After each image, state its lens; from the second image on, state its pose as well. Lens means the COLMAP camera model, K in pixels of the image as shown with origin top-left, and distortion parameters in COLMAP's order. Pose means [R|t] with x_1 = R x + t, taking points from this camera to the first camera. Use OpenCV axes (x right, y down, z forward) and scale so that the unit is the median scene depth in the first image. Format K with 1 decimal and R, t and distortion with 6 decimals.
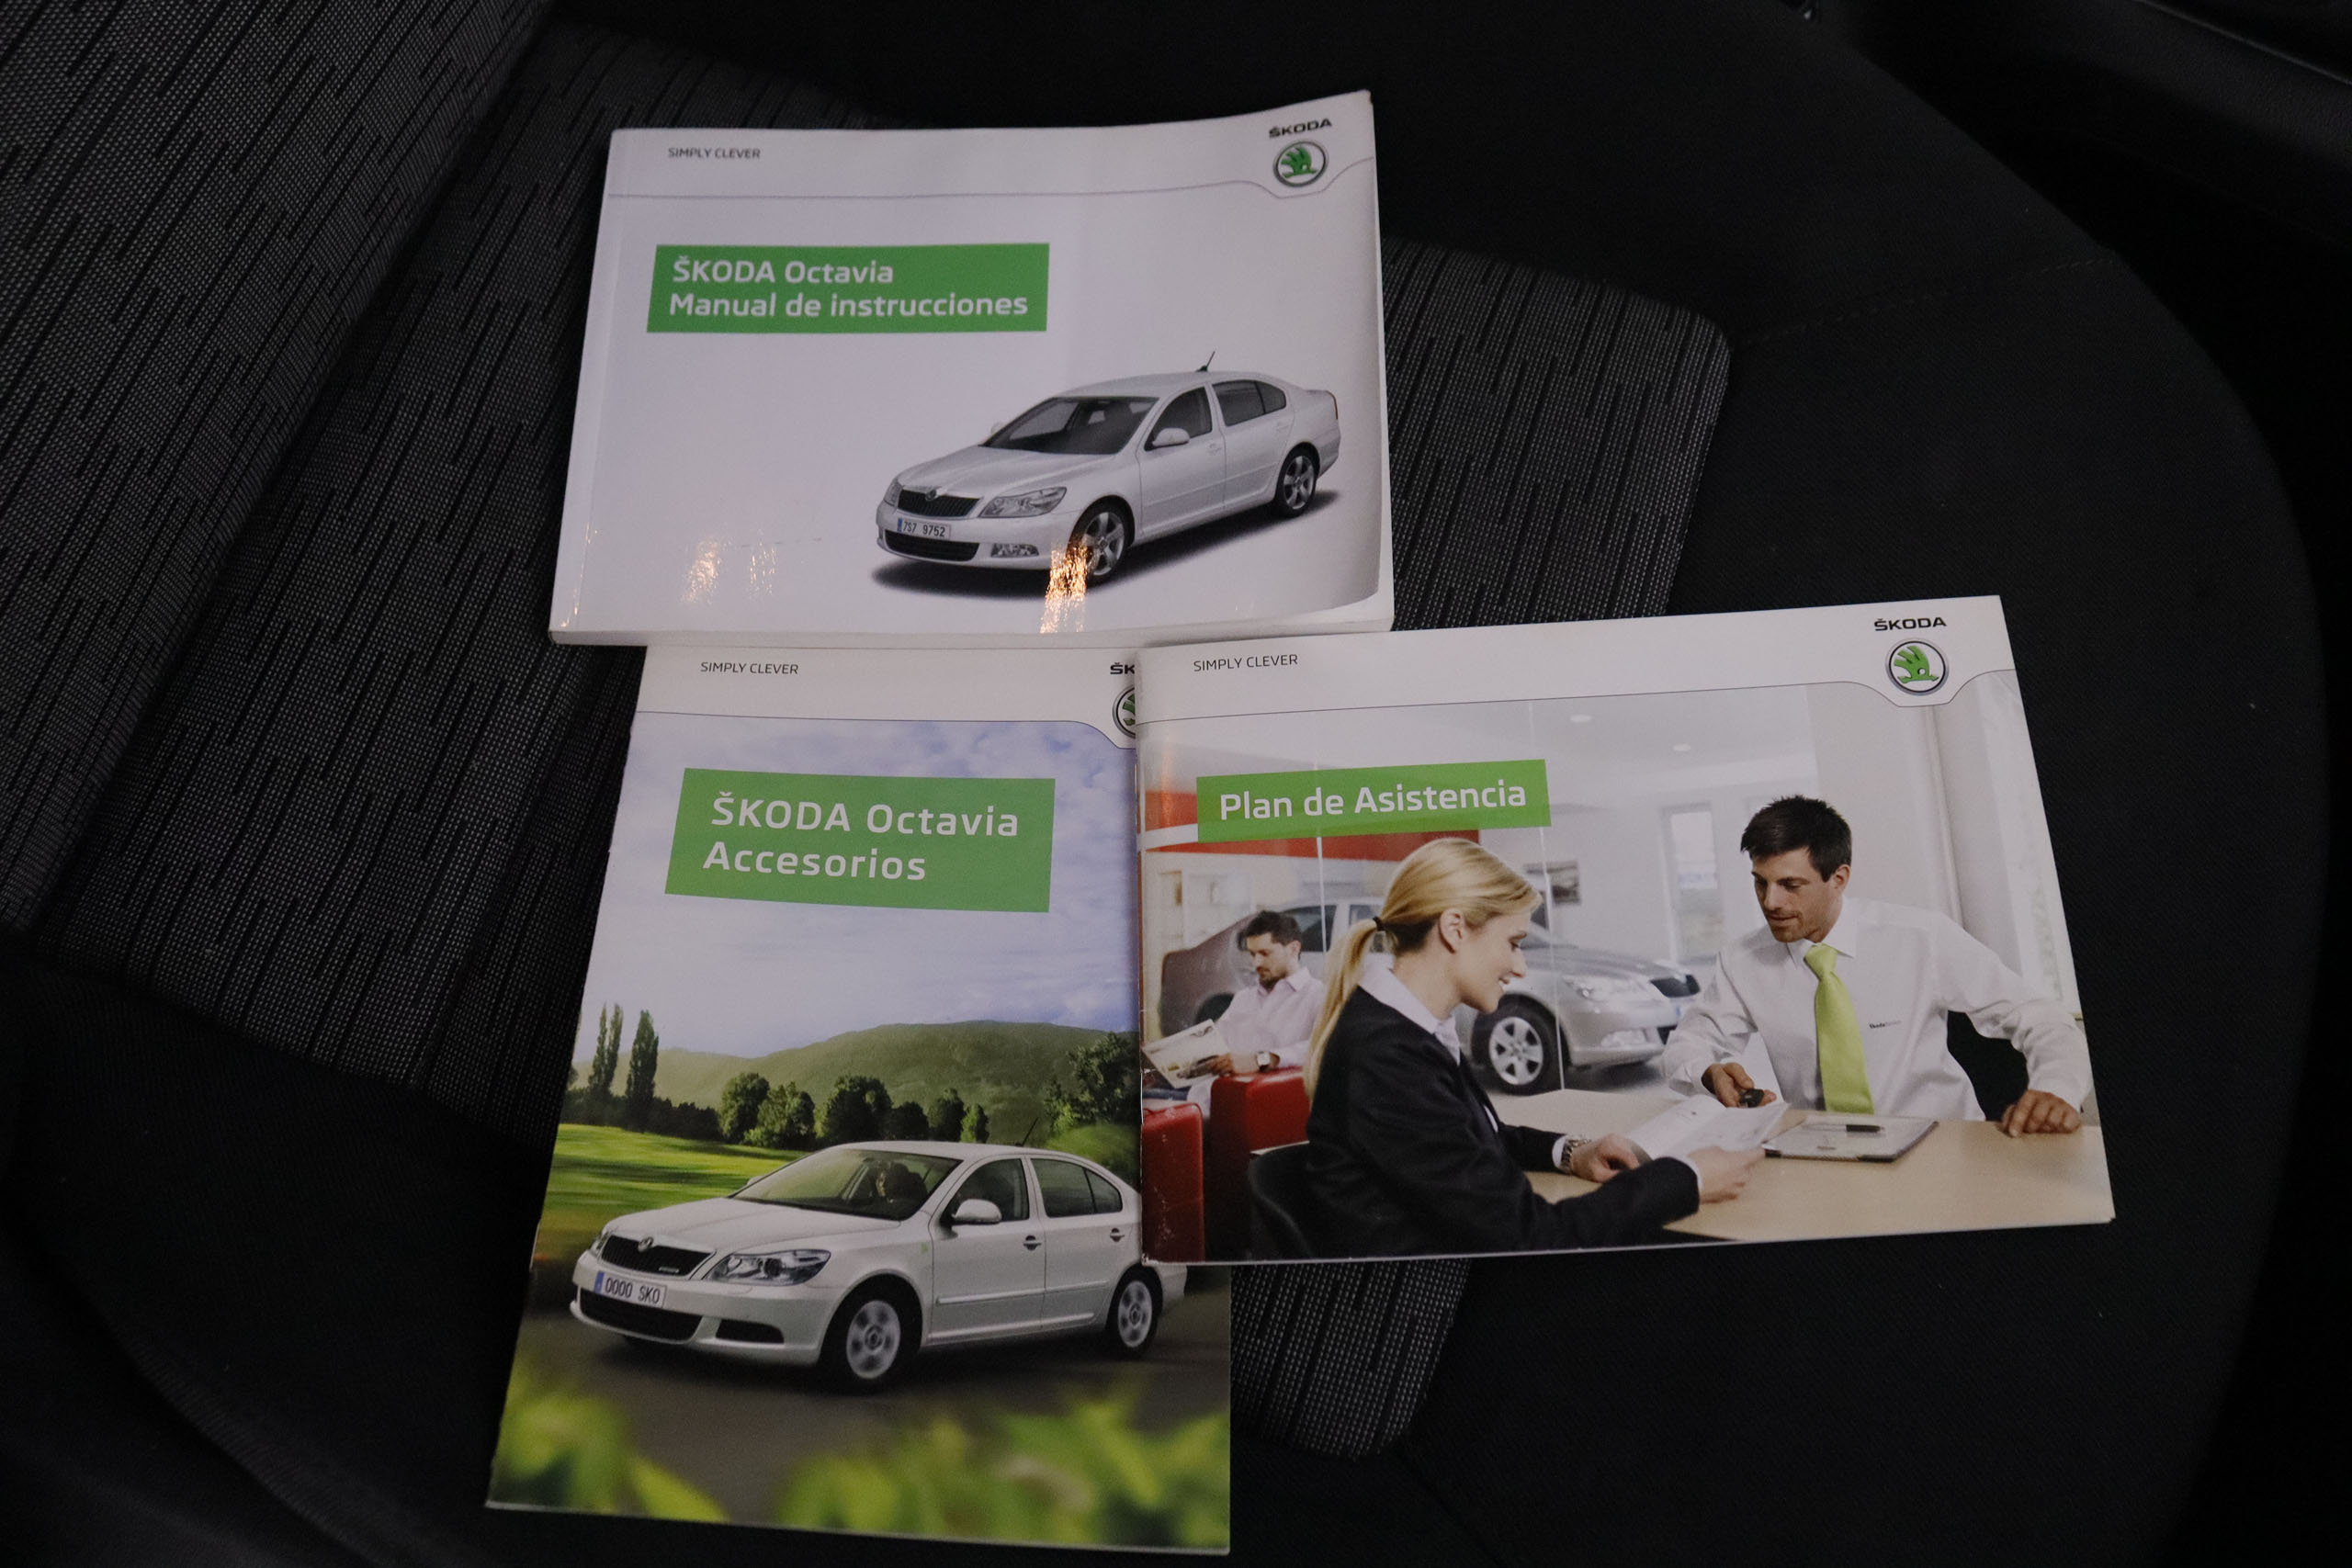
lens RADIAL K [[1985.4, 0, 1185.6], [0, 1985.4, 740.8], [0, 0, 1]] dist [-0.224045, 0.283197]
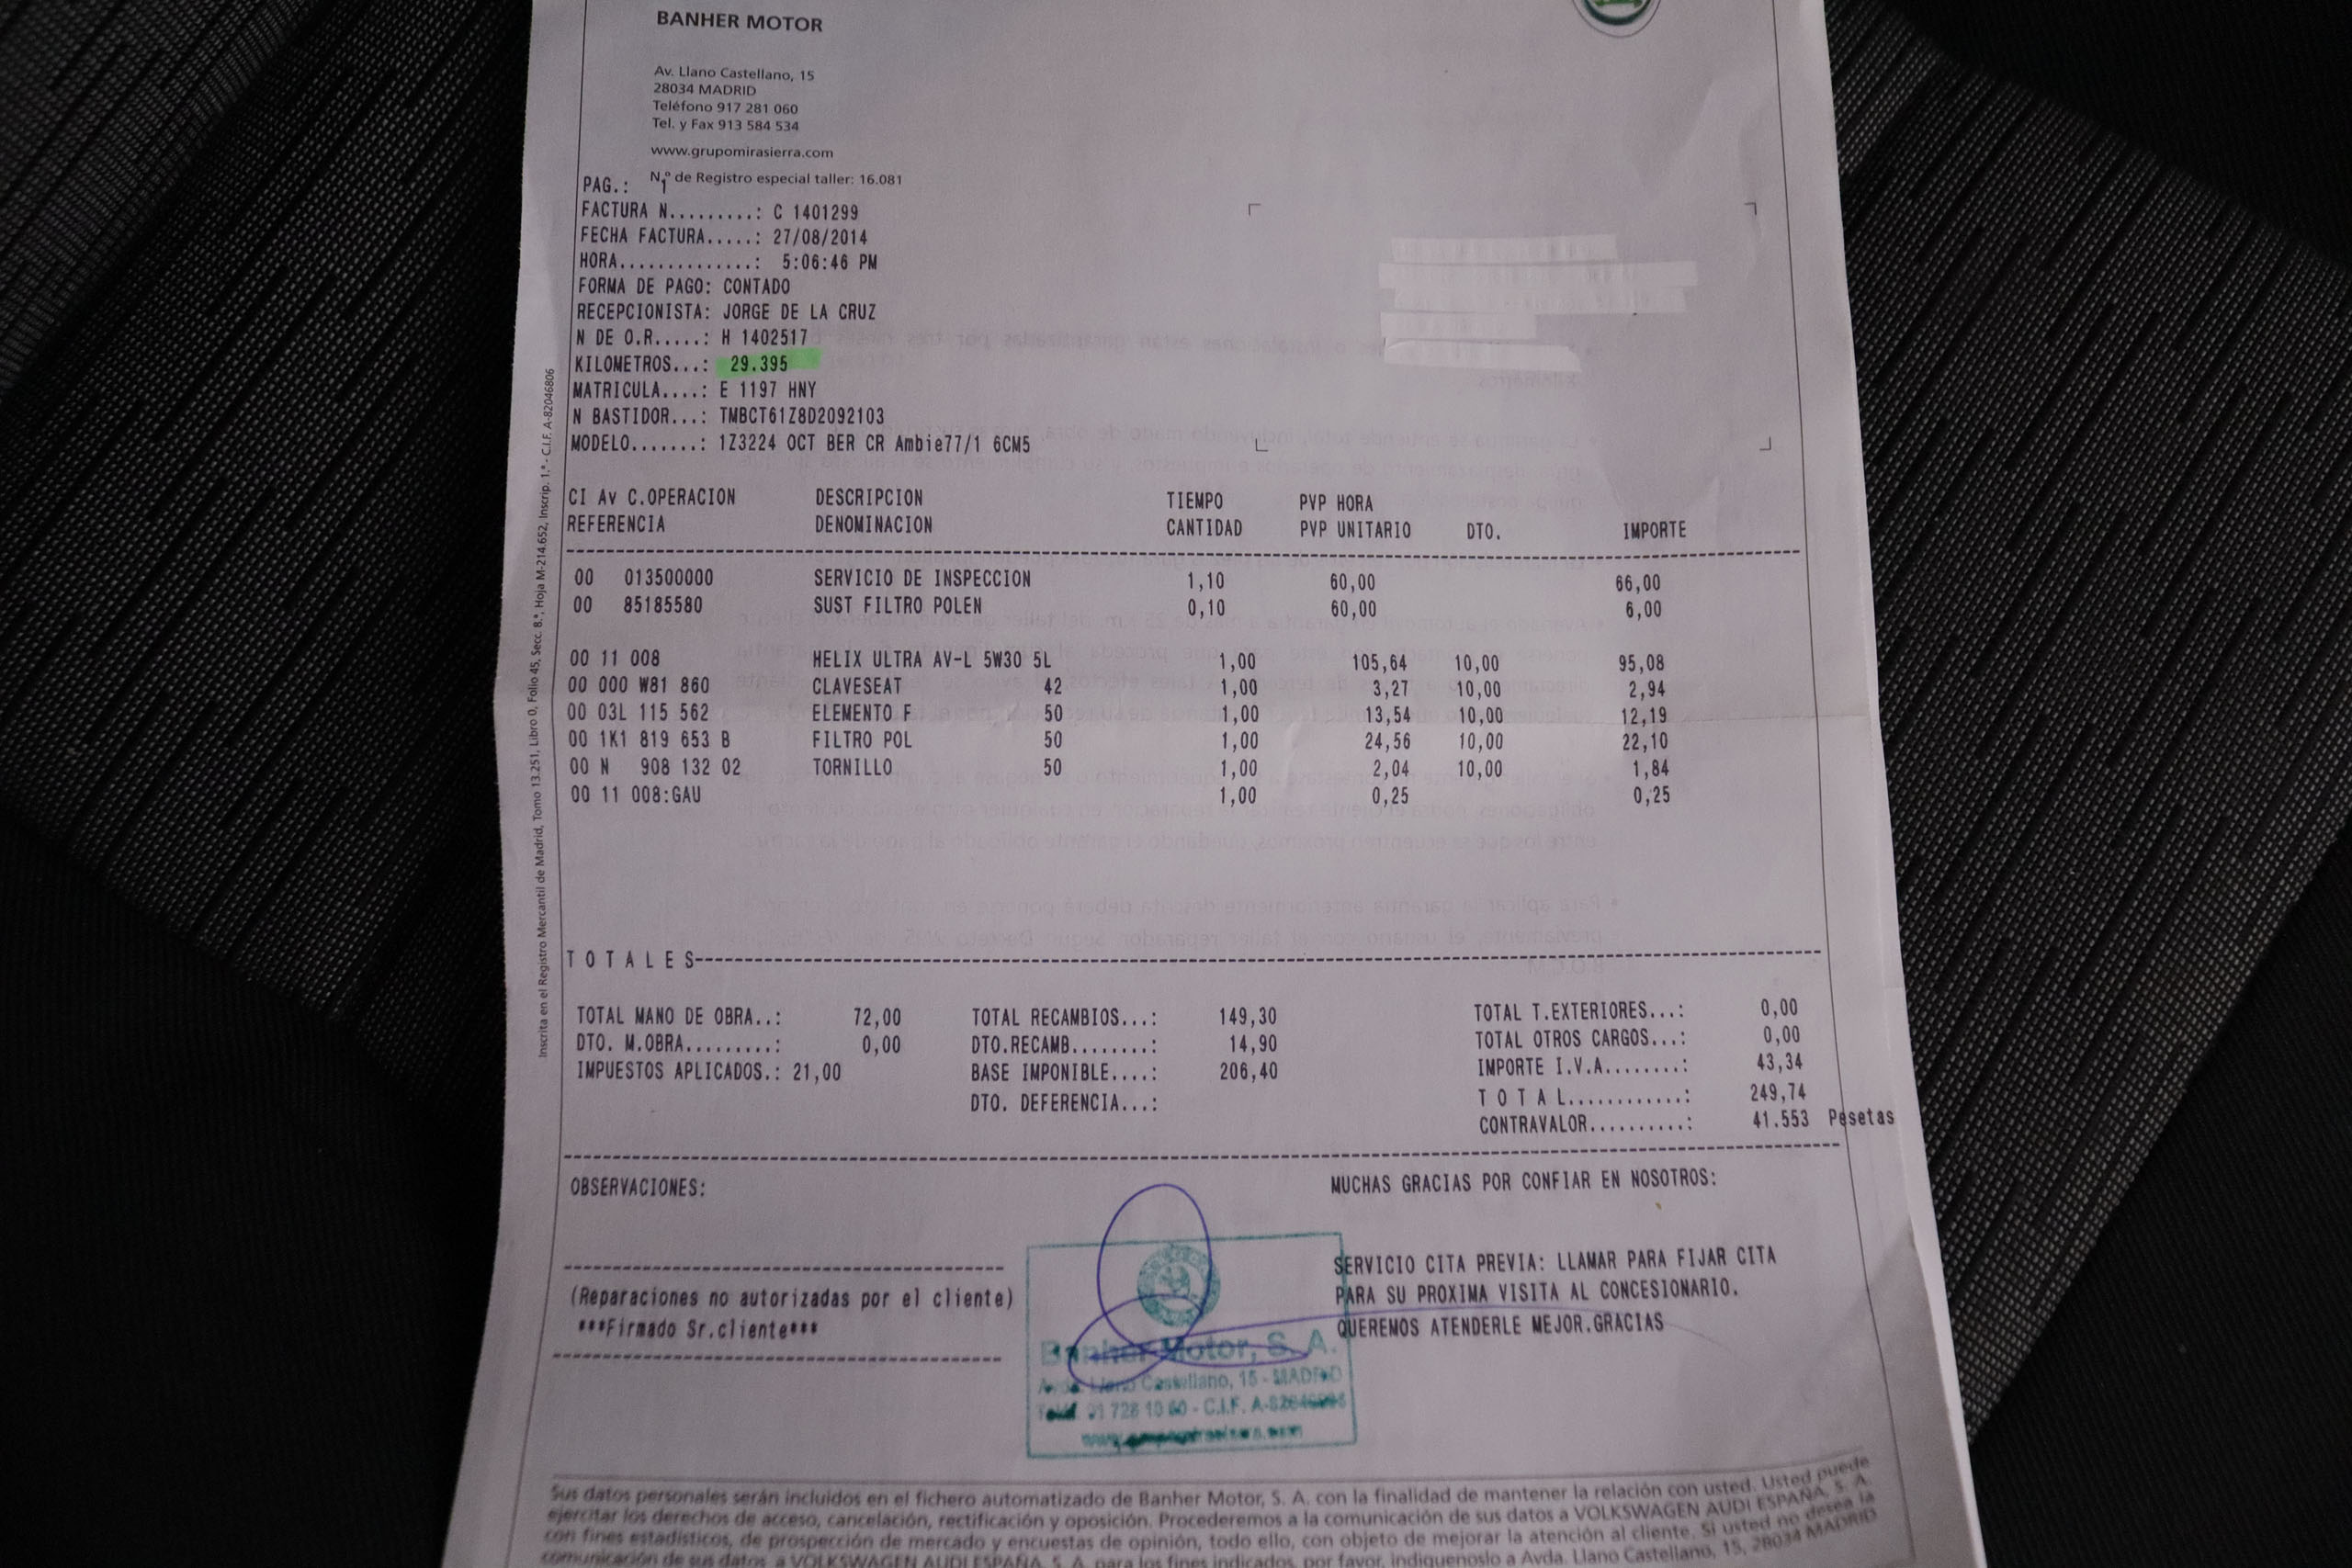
lens RADIAL K [[1985.4, 0, 1185.6], [0, 1985.4, 740.8], [0, 0, 1]] dist [-0.224045, 0.283197]
pose [[0.963086, 0.269150, -0.004803, -0.130318], [-0.262512, 0.942984, 0.204618, -0.123555], [0.059602, -0.195804, 0.978830, 0.359901]]
